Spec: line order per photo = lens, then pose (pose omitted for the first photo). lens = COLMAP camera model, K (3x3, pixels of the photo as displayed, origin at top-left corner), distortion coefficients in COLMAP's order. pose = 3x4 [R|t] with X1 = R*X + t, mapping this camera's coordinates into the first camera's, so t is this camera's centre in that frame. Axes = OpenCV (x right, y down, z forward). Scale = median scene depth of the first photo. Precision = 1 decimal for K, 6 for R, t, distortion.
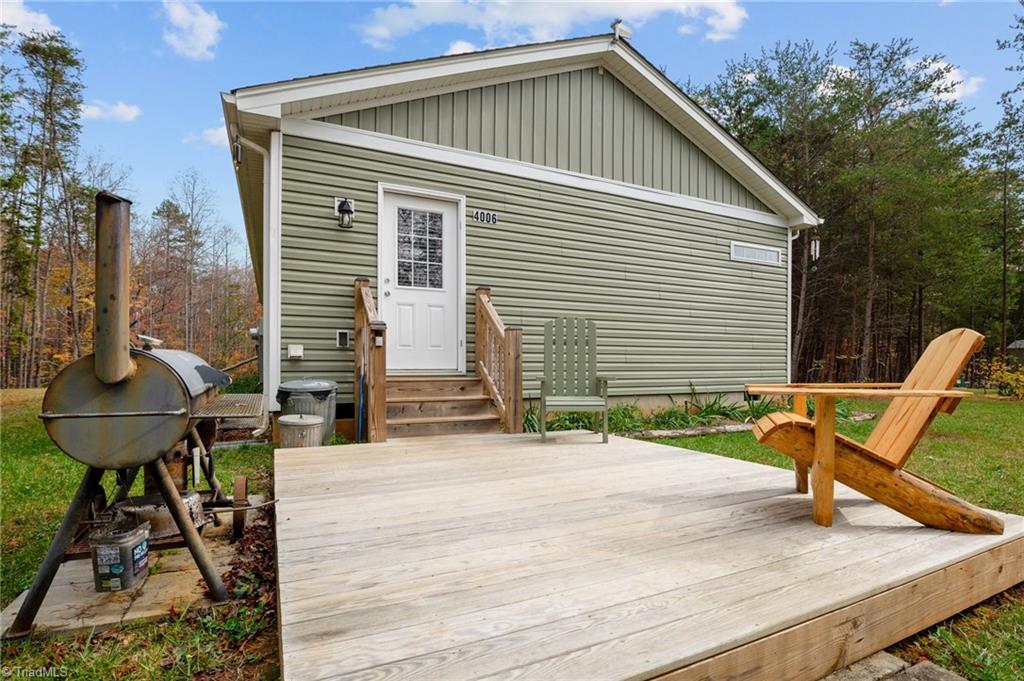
lens RADIAL K [[505.3, 0, 512.4], [0, 505.3, 369.2], [0, 0, 1]] dist [-0.003442, -0.000917]
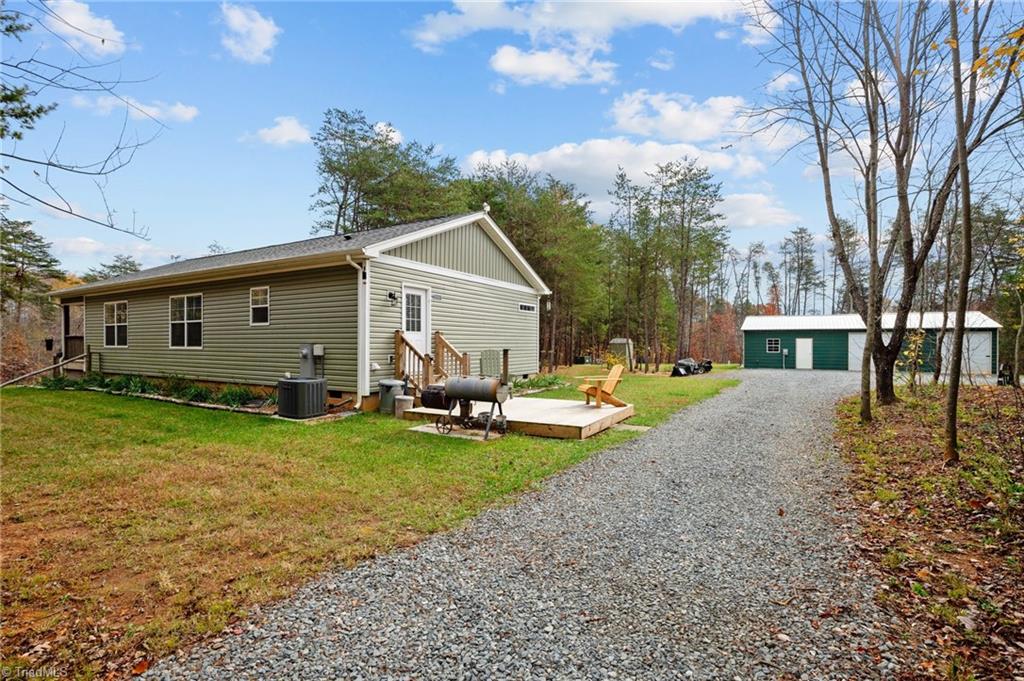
lens RADIAL K [[466.2, 0, 512.0], [0, 466.2, 340.5], [0, 0, 1]] dist [0.000255, 0.000000]
pose [[0.837158, 0.007978, 0.546904, -0.860068], [0.005793, 0.999708, -0.023451, -0.078913], [-0.546931, 0.022800, 0.836867, -0.774851]]
